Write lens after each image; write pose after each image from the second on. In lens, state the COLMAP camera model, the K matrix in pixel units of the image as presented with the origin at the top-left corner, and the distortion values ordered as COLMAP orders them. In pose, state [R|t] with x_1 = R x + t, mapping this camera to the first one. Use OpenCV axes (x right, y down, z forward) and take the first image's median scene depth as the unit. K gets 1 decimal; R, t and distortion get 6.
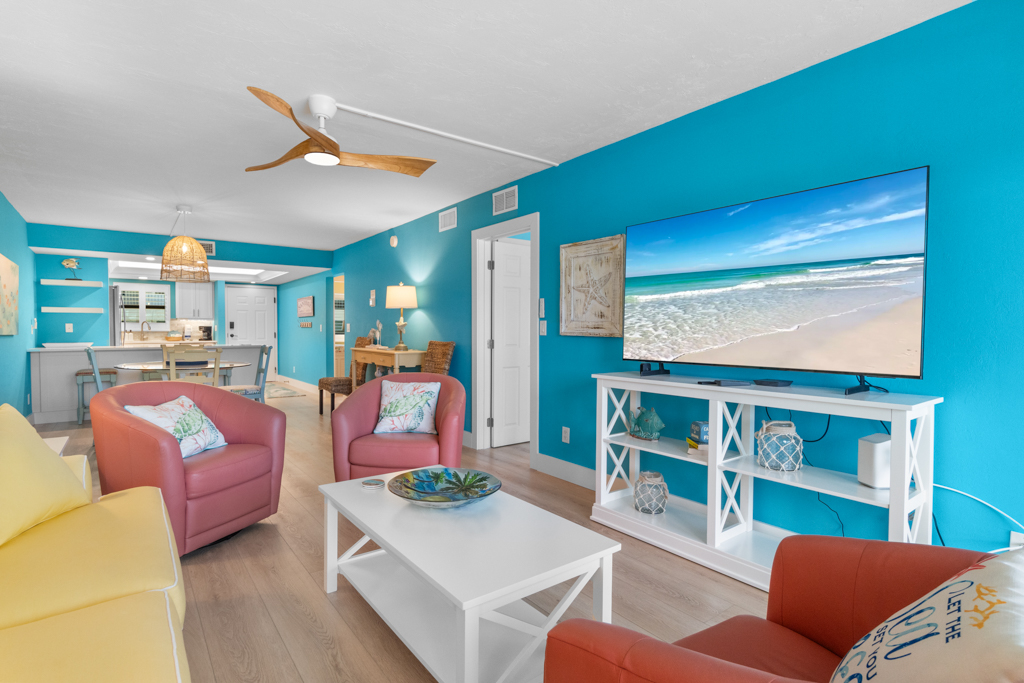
lens RADIAL K [[504.1, 0, 493.7], [0, 504.1, 340.5], [0, 0, 1]] dist [0.005236, -0.001446]
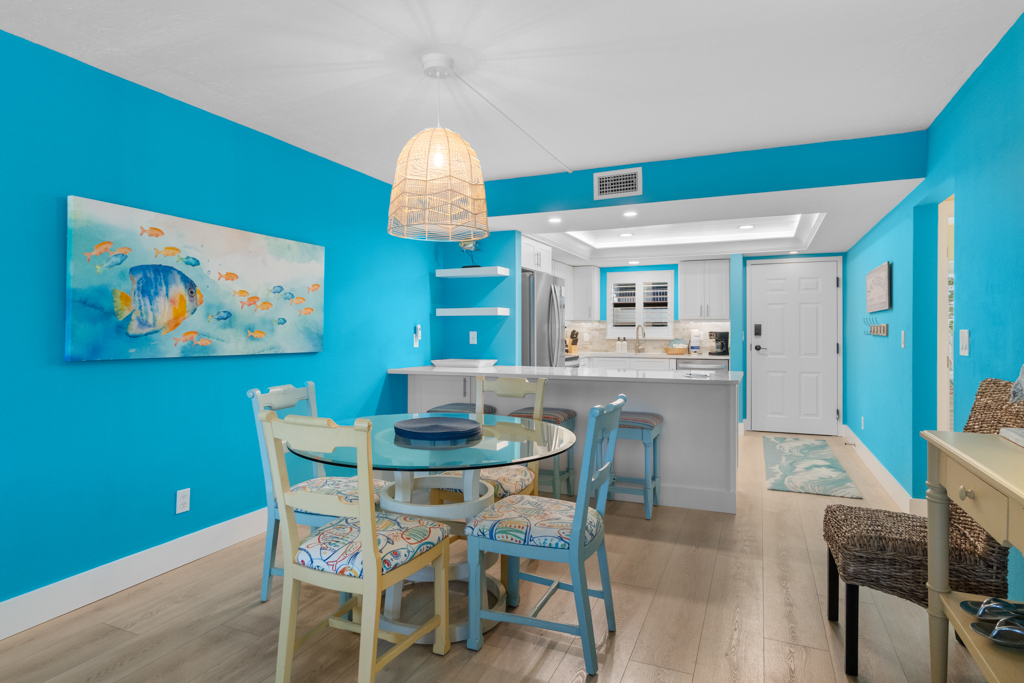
lens RADIAL K [[586.5, 0, 498.8], [0, 586.5, 322.7], [0, 0, 1]] dist [-0.001192, 0.001823]
pose [[0.499511, -0.012533, -0.866217, -0.284320], [-0.017942, 0.999531, -0.024808, -0.057384], [0.866122, 0.027934, 0.499052, 1.383158]]
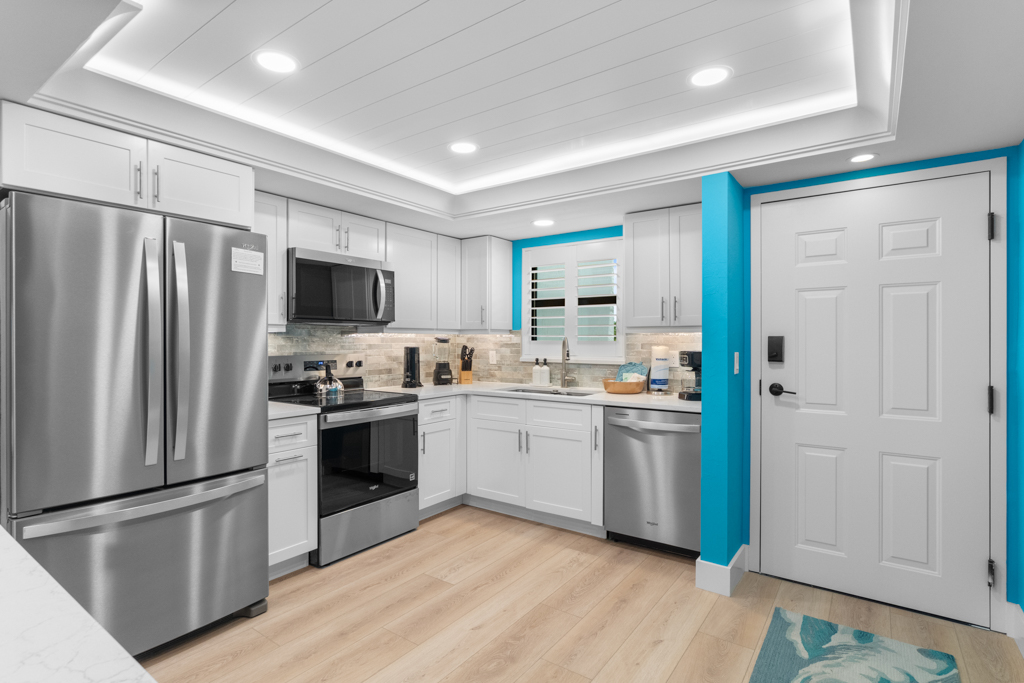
lens RADIAL K [[514.8, 0, 495.9], [0, 514.8, 336.1], [0, 0, 1]] dist [-0.002520, 0.000551]
pose [[0.298768, -0.008604, -0.954287, -1.061477], [-0.022195, 0.999626, -0.015962, -0.102364], [0.954068, 0.025950, 0.298465, 2.680102]]
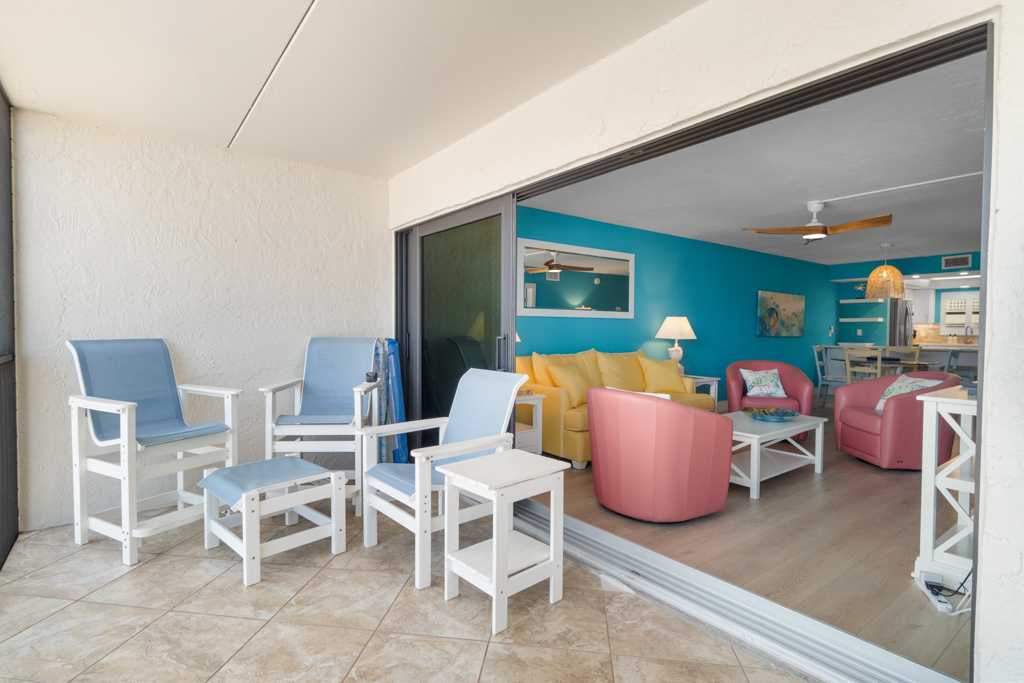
lens RADIAL K [[504.1, 0, 493.7], [0, 504.1, 340.5], [0, 0, 1]] dist [0.005236, -0.001446]
pose [[0.004788, 0.020839, -0.999771, 1.262654], [-0.026725, 0.999428, 0.020704, -0.008403], [0.999631, 0.026620, 0.005342, -0.077537]]
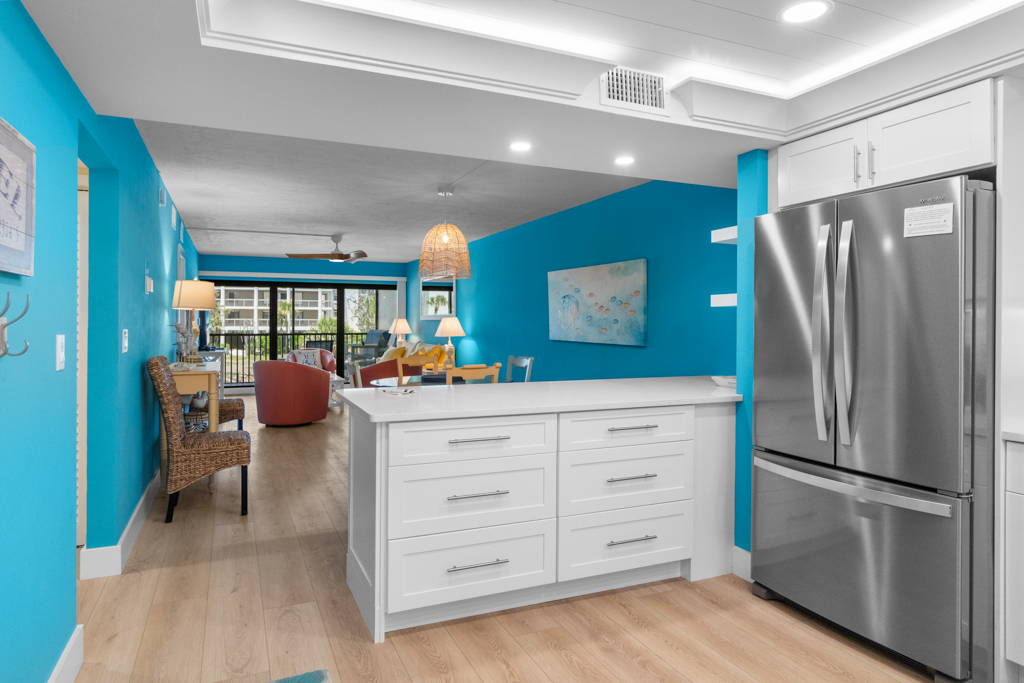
lens RADIAL K [[614.2, 0, 497.0], [0, 614.2, 330.4], [0, 0, 1]] dist [-0.001718, 0.000221]
pose [[-0.976396, -0.007152, 0.215871, -1.562731], [0.000135, 0.999431, 0.033723, -0.114569], [-0.215989, 0.032956, -0.975839, 3.347607]]
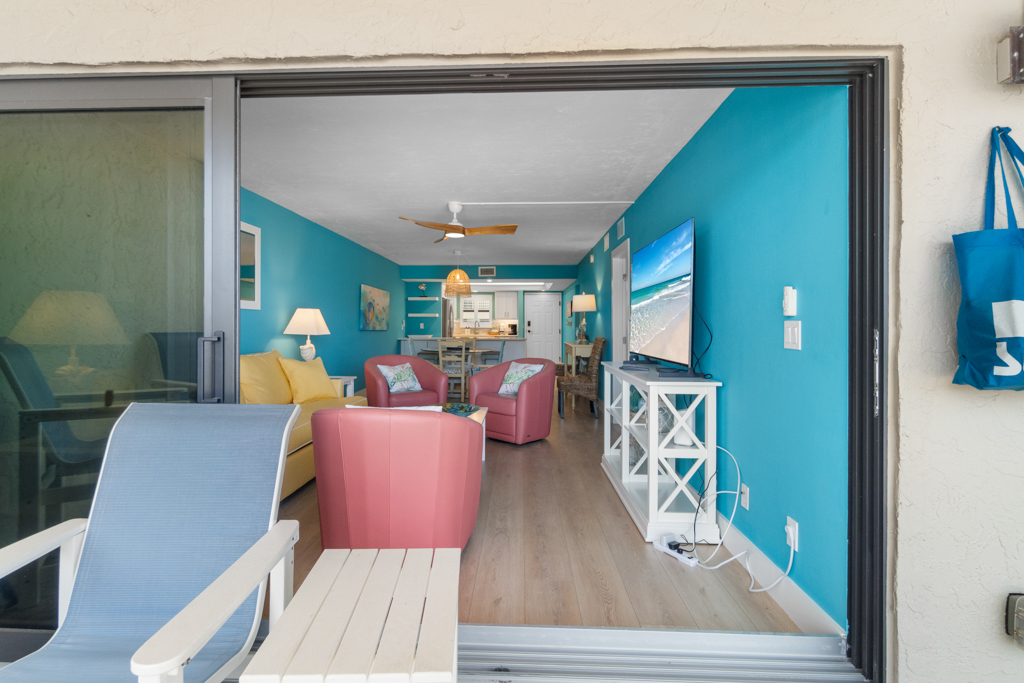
lens RADIAL K [[506.5, 0, 497.0], [0, 506.5, 325.2], [0, 0, 1]] dist [0.002149, 0.000631]
pose [[0.778902, 0.001586, -0.627144, 0.839814], [-0.016296, 0.999710, -0.017710, -0.004419], [0.626934, 0.024015, 0.778702, -0.283147]]
